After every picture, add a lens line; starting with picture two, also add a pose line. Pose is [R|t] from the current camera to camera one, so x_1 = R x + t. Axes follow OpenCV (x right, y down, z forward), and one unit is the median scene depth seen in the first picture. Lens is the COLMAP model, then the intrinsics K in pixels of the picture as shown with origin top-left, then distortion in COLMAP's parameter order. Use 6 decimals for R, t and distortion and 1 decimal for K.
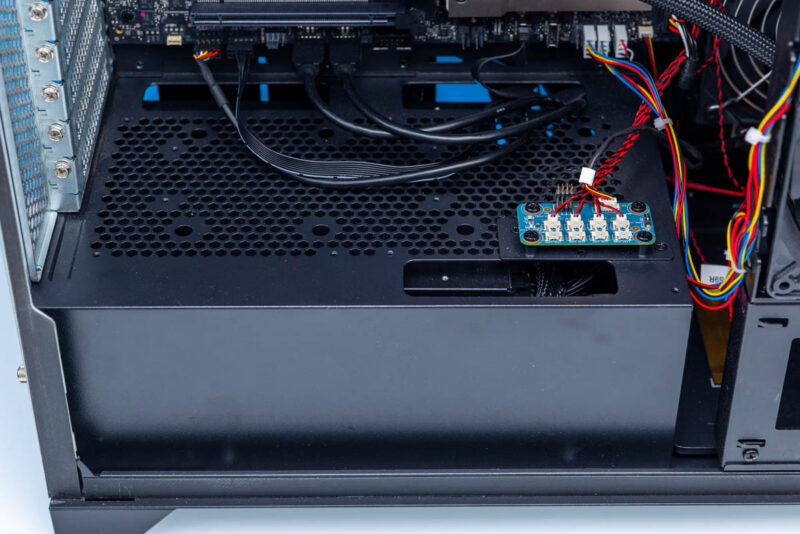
lens RADIAL K [[1709.6, 0, 421.2], [0, 1709.6, 239.5], [0, 0, 1]] dist [-0.015671, 0.067359]
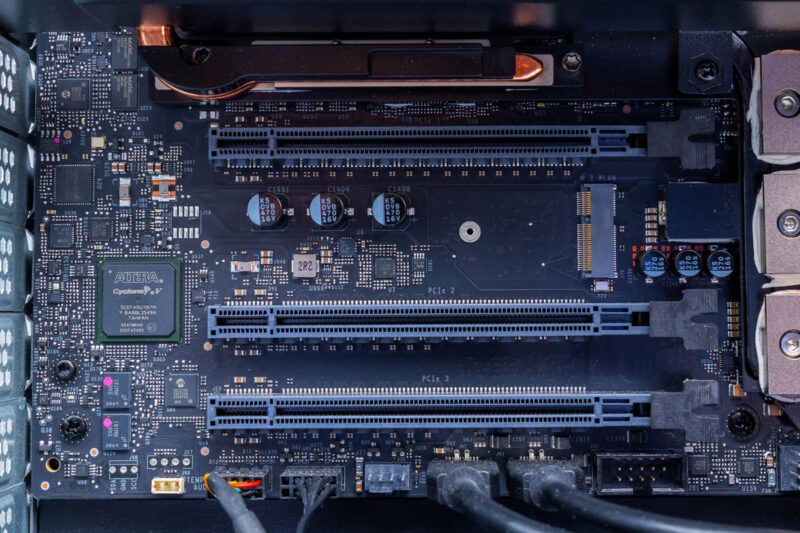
lens RADIAL K [[1412.8, 0, 435.0], [0, 1412.8, 216.9], [0, 0, 1]] dist [0.007466, 0.031074]
pose [[0.999784, -0.012295, -0.016739, -0.064958], [-0.002186, 0.739176, -0.673509, 0.087723], [0.020654, 0.673400, 0.738990, 0.670809]]
